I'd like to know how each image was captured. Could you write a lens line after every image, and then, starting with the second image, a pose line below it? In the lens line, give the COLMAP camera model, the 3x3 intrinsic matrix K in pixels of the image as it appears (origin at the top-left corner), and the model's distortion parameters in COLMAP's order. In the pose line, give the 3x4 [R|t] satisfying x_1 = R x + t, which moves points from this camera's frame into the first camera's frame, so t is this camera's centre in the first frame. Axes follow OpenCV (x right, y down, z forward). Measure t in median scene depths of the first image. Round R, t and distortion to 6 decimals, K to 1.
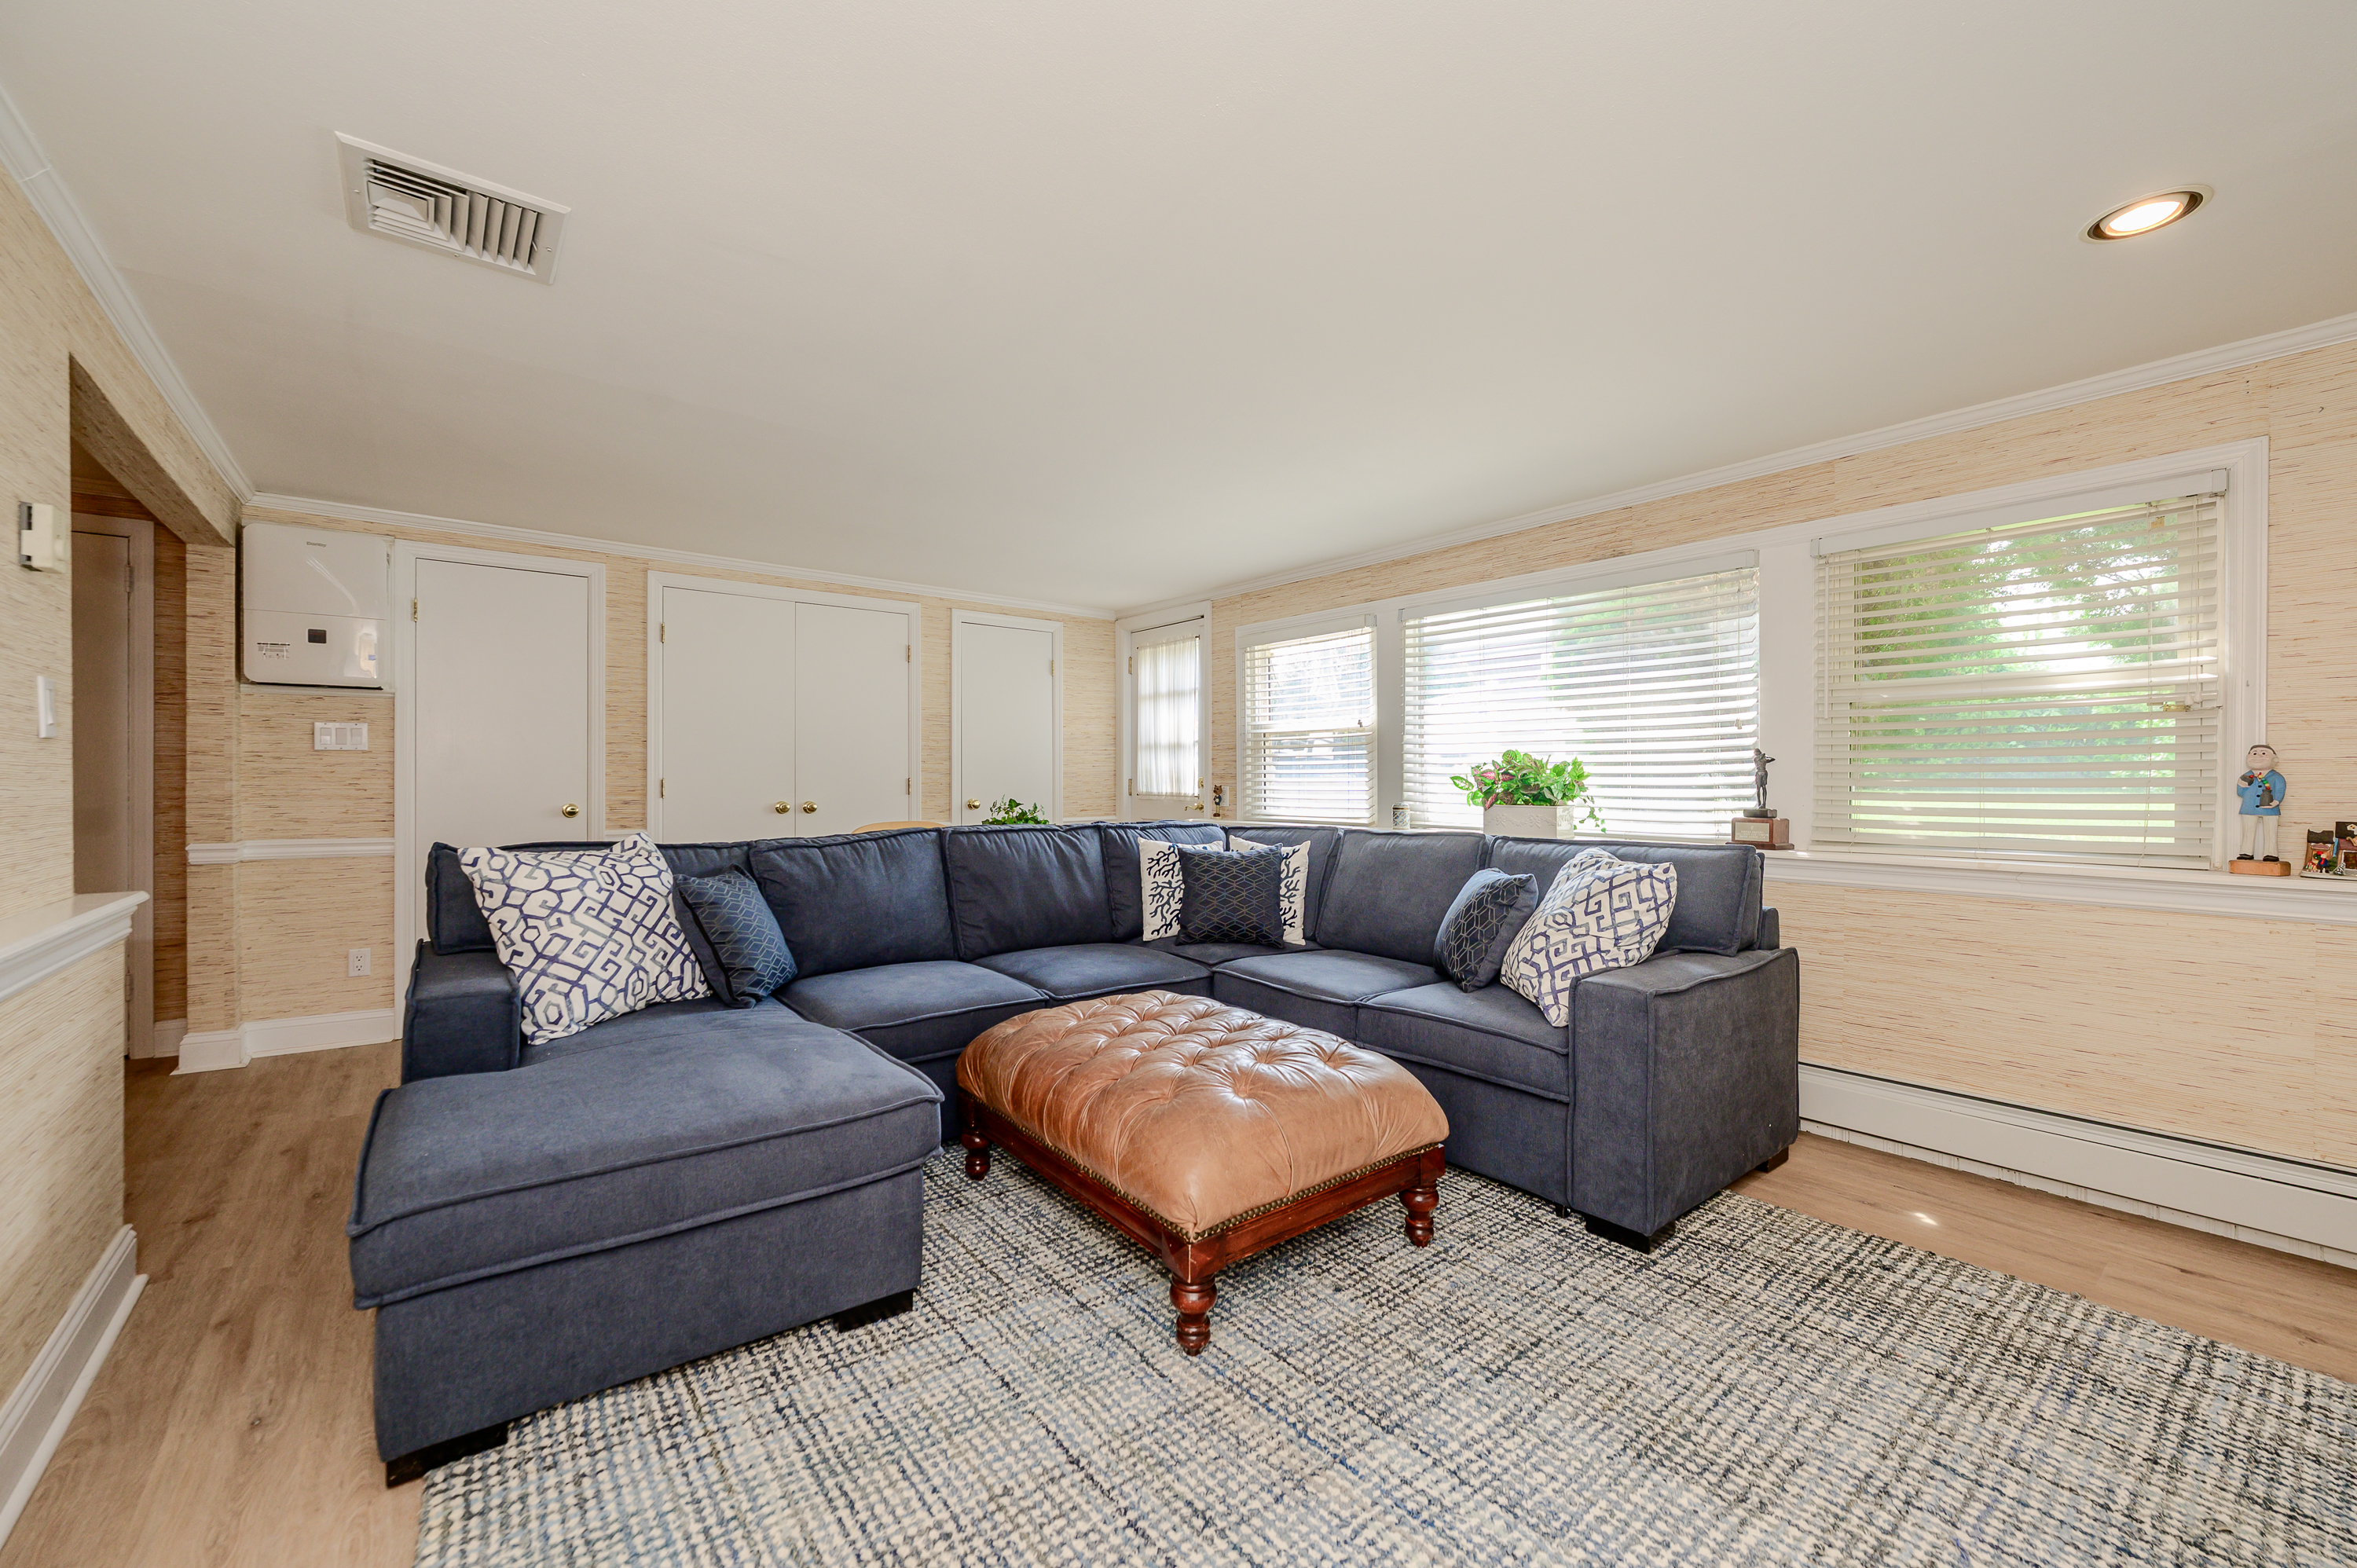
lens RADIAL K [[952.1, 0, 1180.8], [0, 952.1, 778.2], [0, 0, 1]] dist [-0.000280, 0.000325]
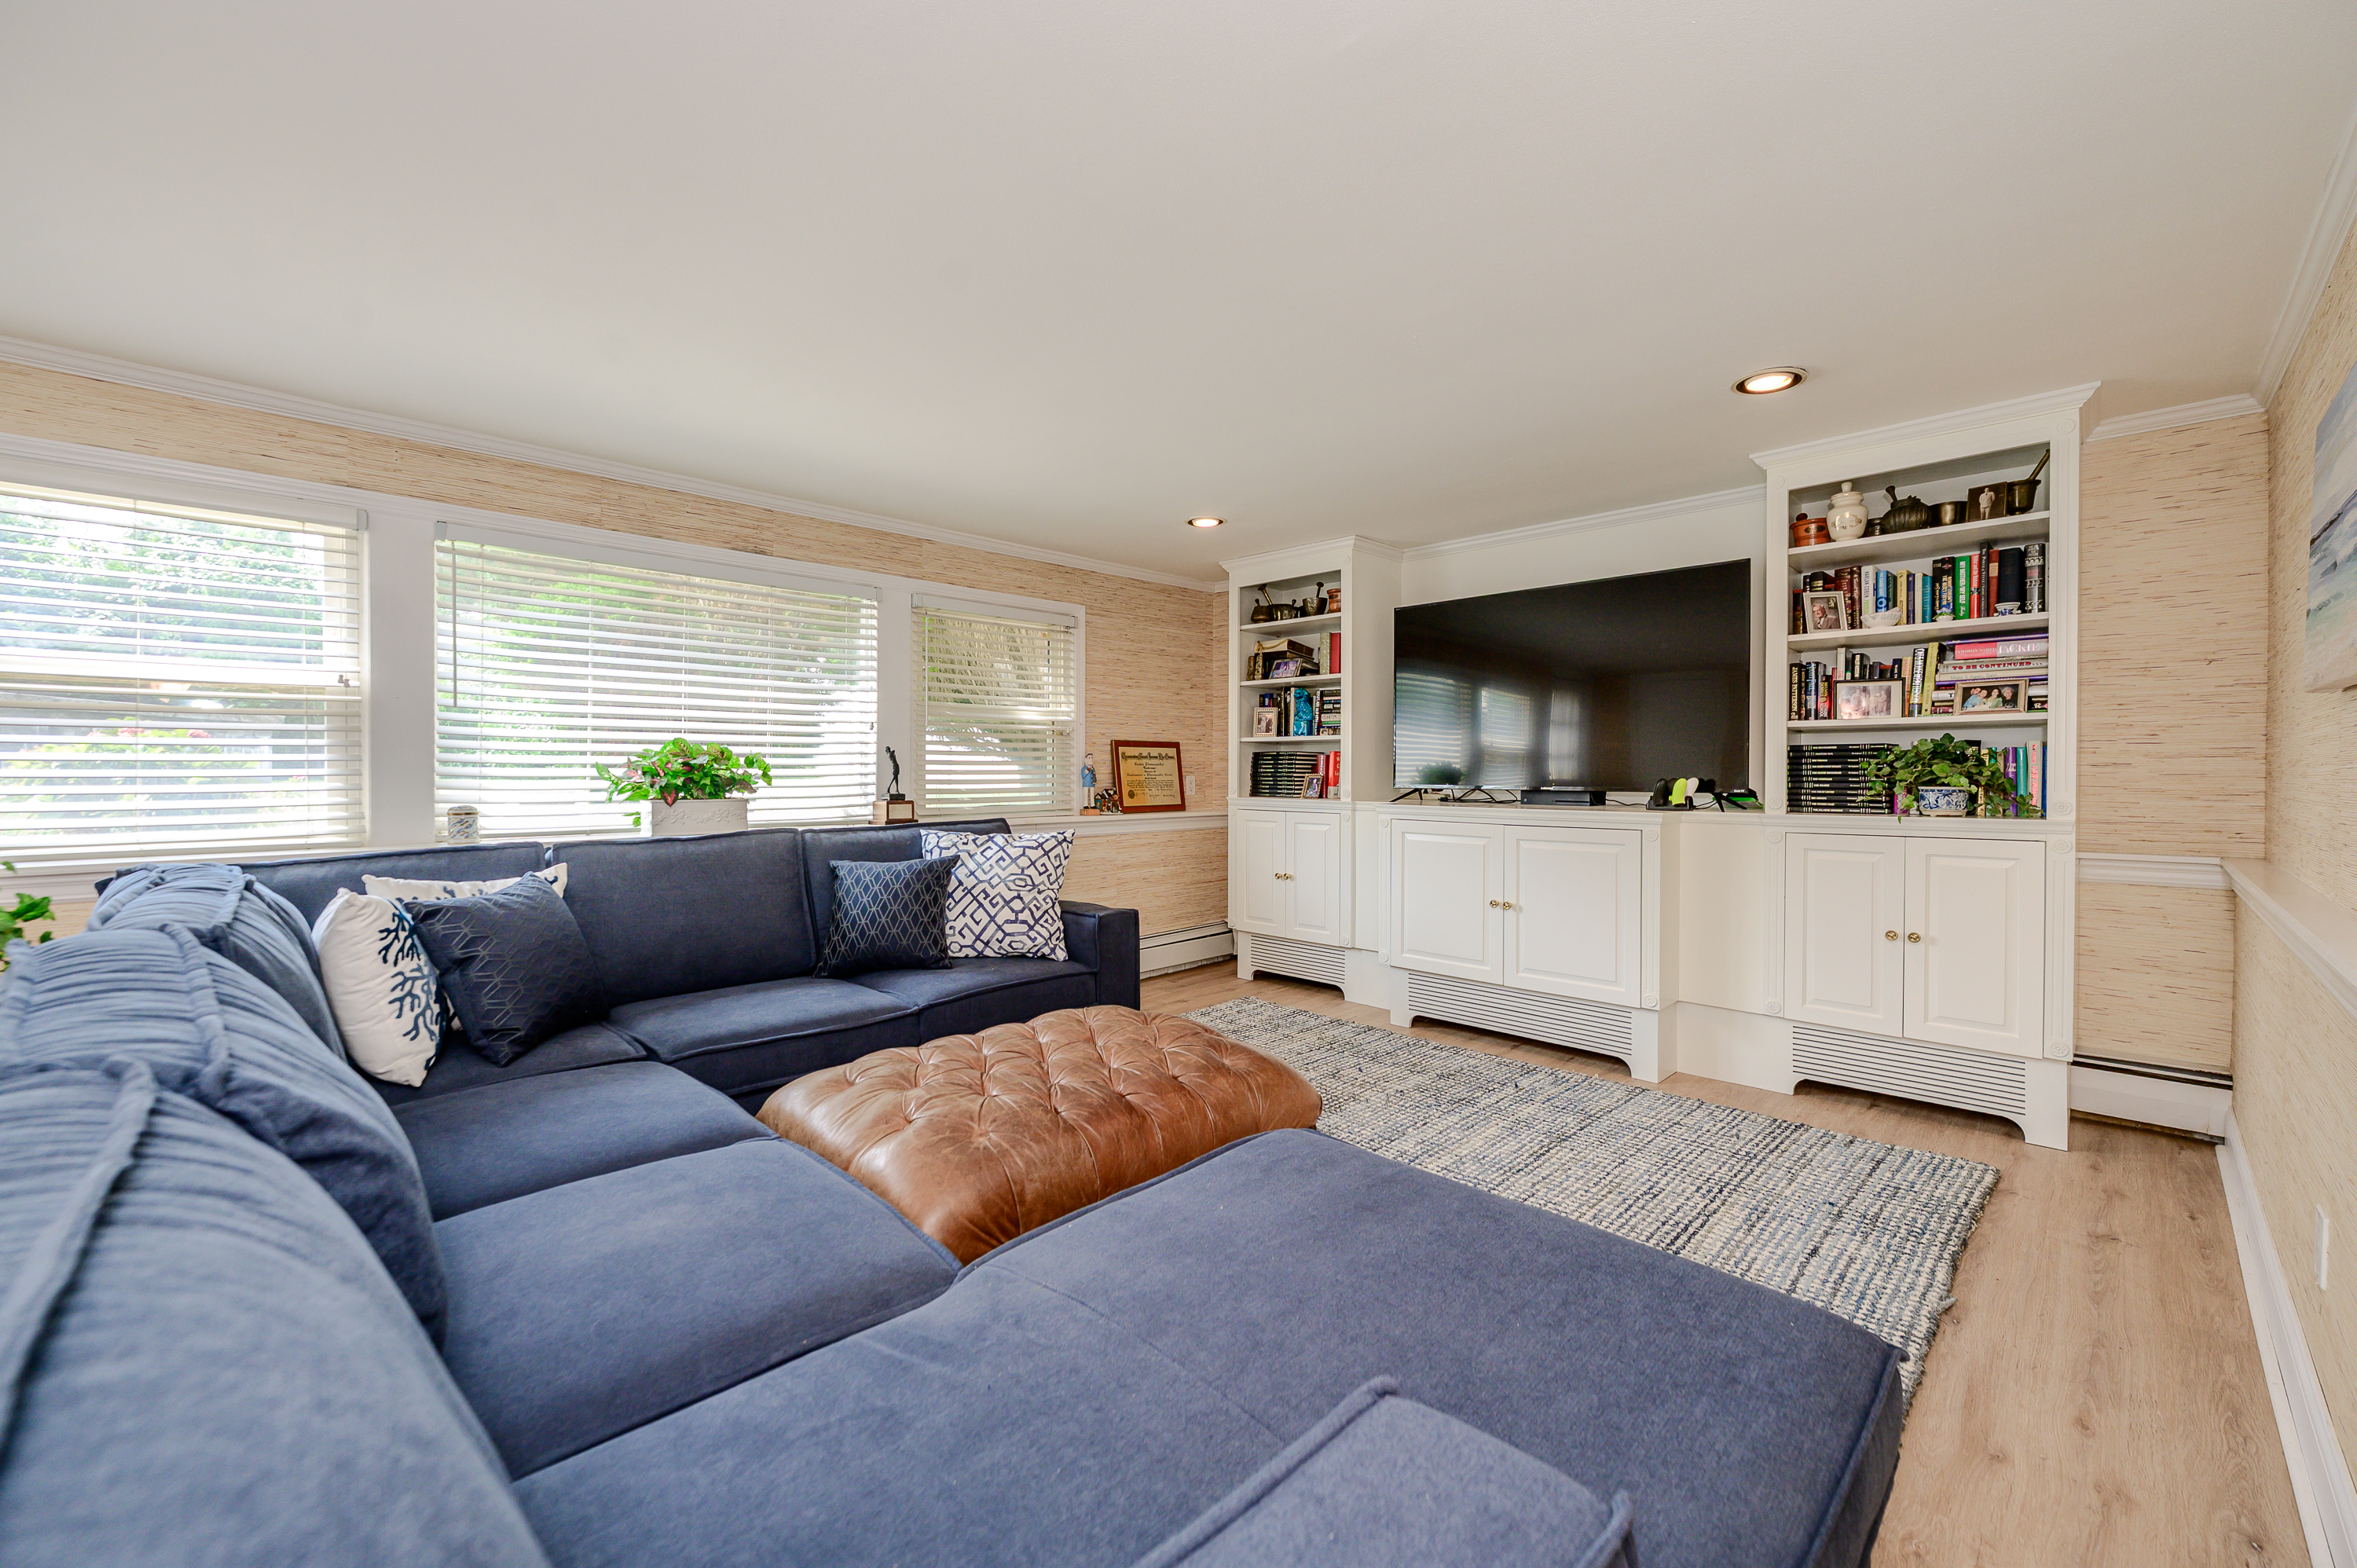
lens RADIAL K [[952.1, 0, 1180.8], [0, 952.1, 778.2], [0, 0, 1]] dist [-0.000280, 0.000325]
pose [[-0.121110, -0.000463, 0.992639, -0.621709], [0.007400, 0.999972, 0.001369, 0.009798], [-0.992611, 0.007511, -0.121104, 0.690873]]
